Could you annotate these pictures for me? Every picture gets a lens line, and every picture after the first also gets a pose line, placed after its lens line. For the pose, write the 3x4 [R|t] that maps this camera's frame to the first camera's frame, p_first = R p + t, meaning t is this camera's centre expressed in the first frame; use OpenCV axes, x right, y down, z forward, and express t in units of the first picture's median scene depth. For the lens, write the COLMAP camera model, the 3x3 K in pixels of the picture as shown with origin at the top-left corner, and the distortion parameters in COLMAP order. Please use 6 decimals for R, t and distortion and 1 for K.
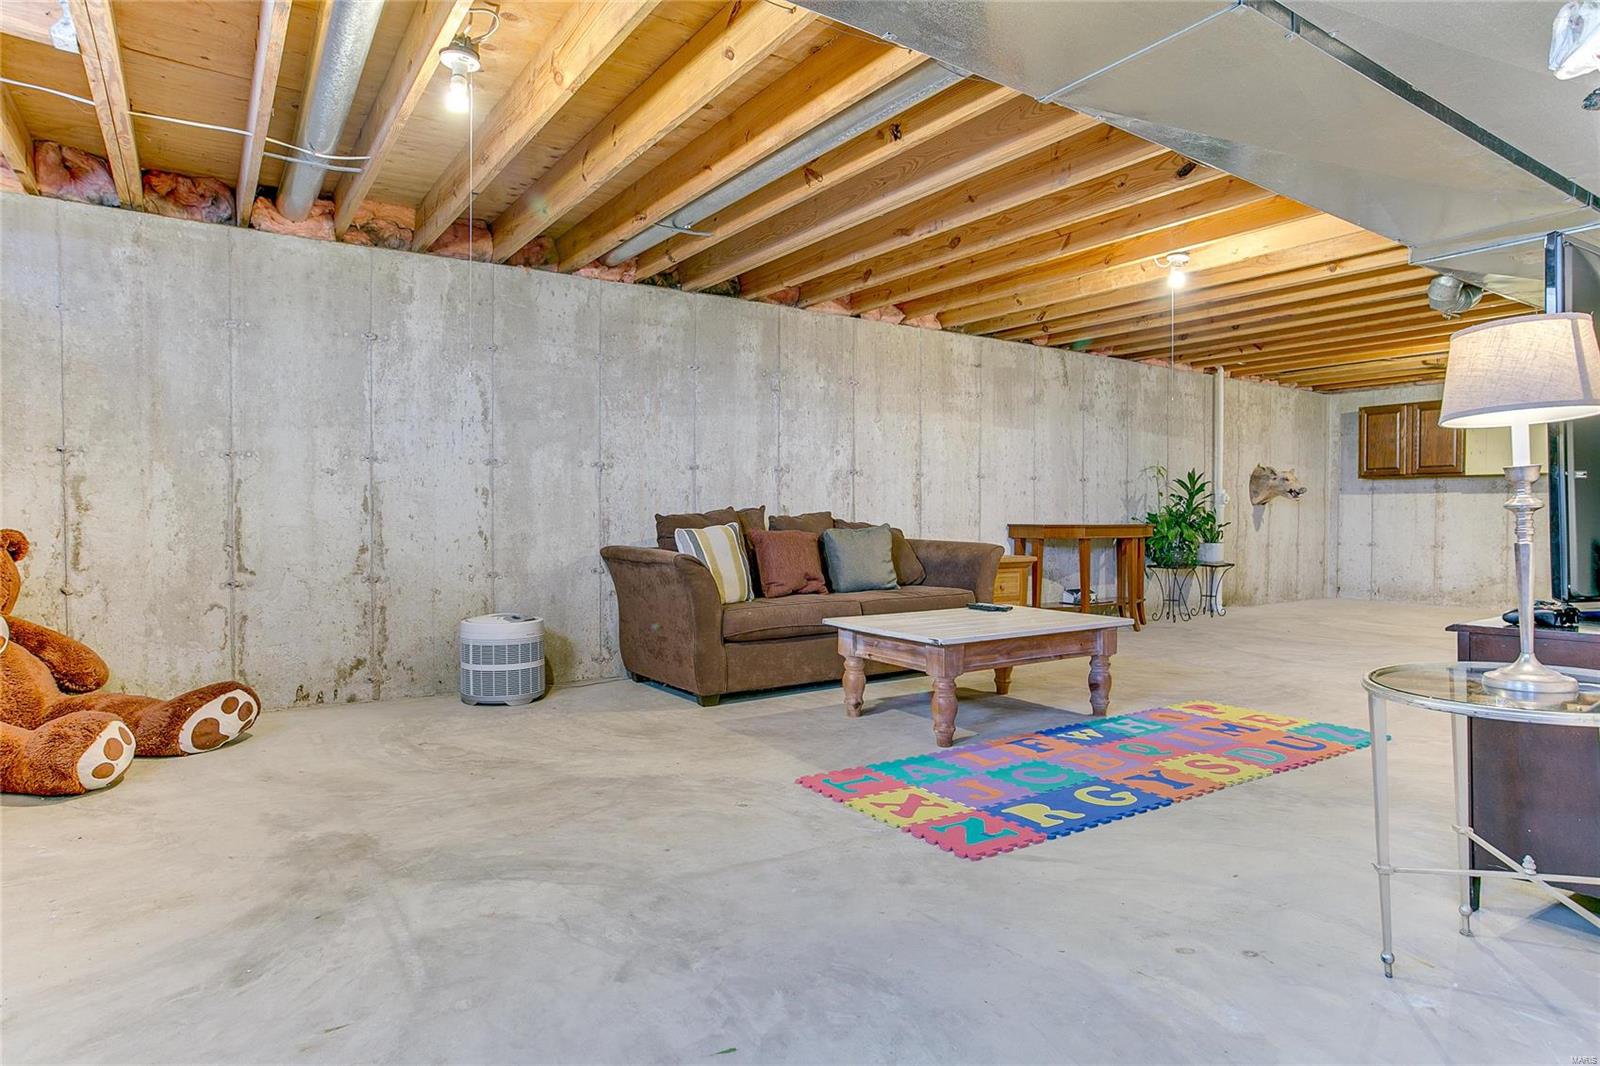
lens RADIAL K [[909.4, 0, 796.0], [0, 909.4, 531.9], [0, 0, 1]] dist [-0.087679, 0.072417]
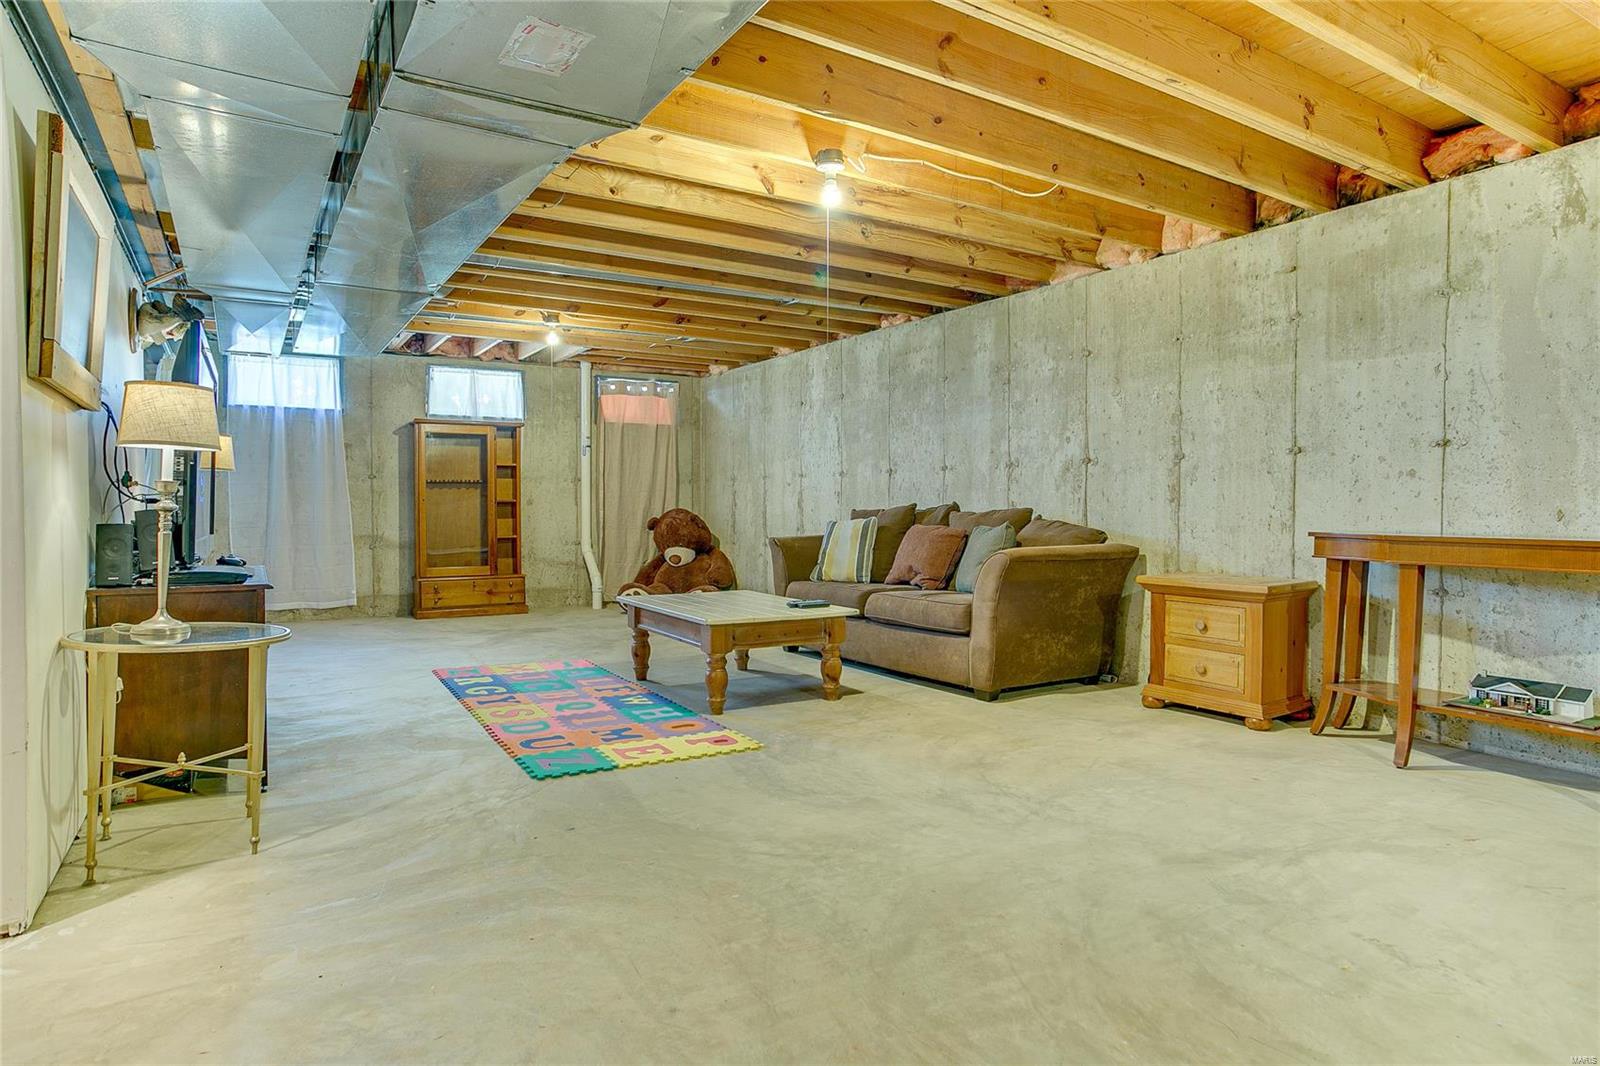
lens RADIAL K [[909.4, 0, 796.0], [0, 909.4, 531.9], [0, 0, 1]] dist [-0.087679, 0.072417]
pose [[-0.037942, 0.028957, -0.998860, 0.948804], [-0.022819, 0.999294, 0.029837, -0.020124], [0.999019, 0.023925, -0.037255, 0.803118]]
